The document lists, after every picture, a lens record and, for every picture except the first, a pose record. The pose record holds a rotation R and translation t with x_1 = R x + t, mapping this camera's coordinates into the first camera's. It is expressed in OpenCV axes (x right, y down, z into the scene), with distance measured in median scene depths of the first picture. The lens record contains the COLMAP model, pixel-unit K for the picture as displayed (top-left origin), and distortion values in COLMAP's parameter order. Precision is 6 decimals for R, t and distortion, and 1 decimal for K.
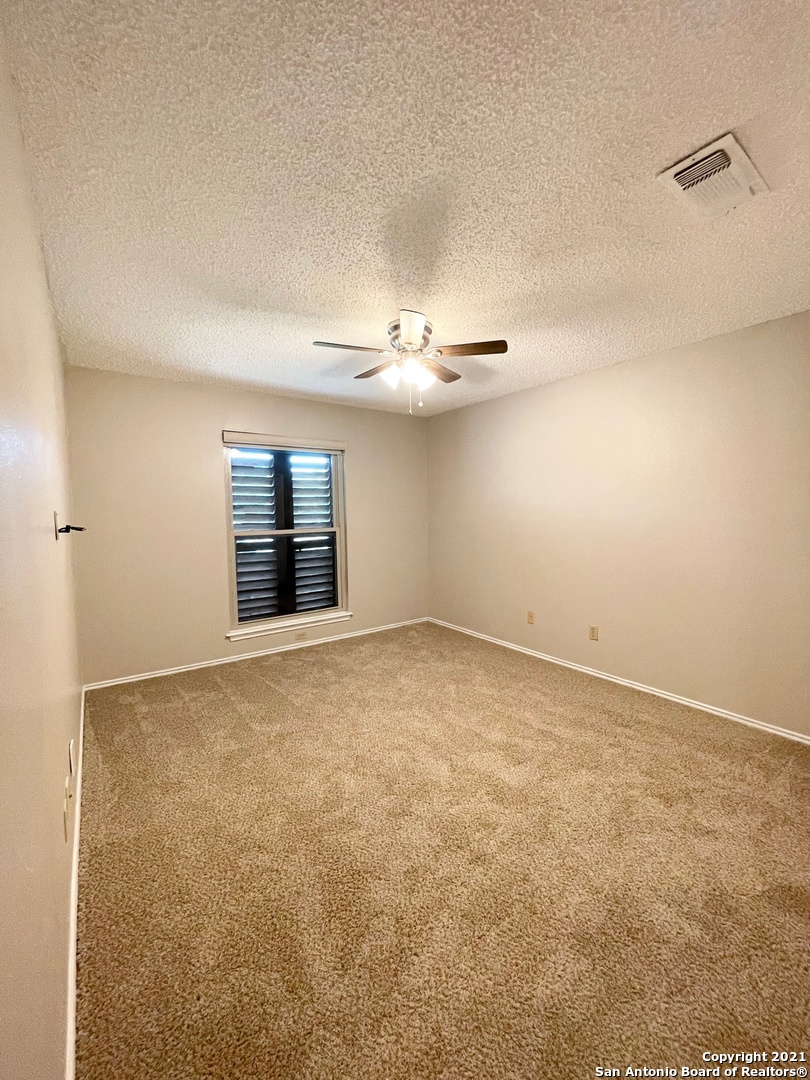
lens RADIAL K [[434.7, 0, 403.5], [0, 434.7, 537.2], [0, 0, 1]] dist [-0.001544, -0.001372]
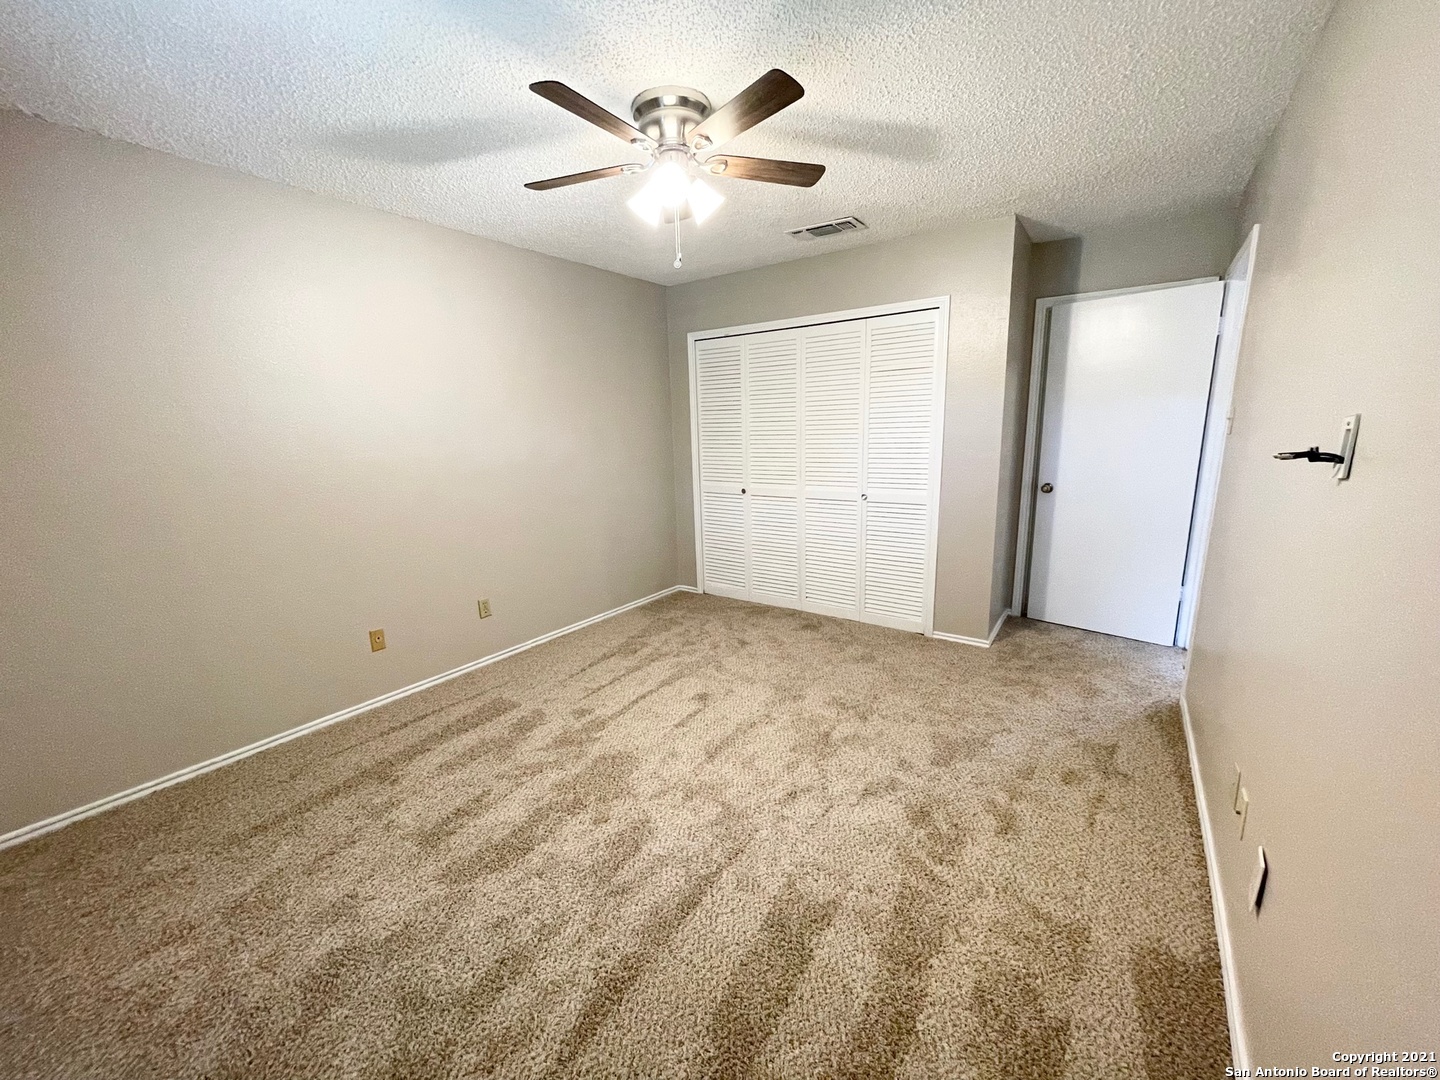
lens RADIAL K [[579.7, 0, 714.6], [0, 579.7, 544.4], [0, 0, 1]] dist [-0.001544, -0.001372]
pose [[-0.312324, -0.156831, 0.936941, -0.707212], [0.114302, 0.972910, 0.200953, -0.037893], [-0.943074, 0.169856, -0.285937, 1.126949]]
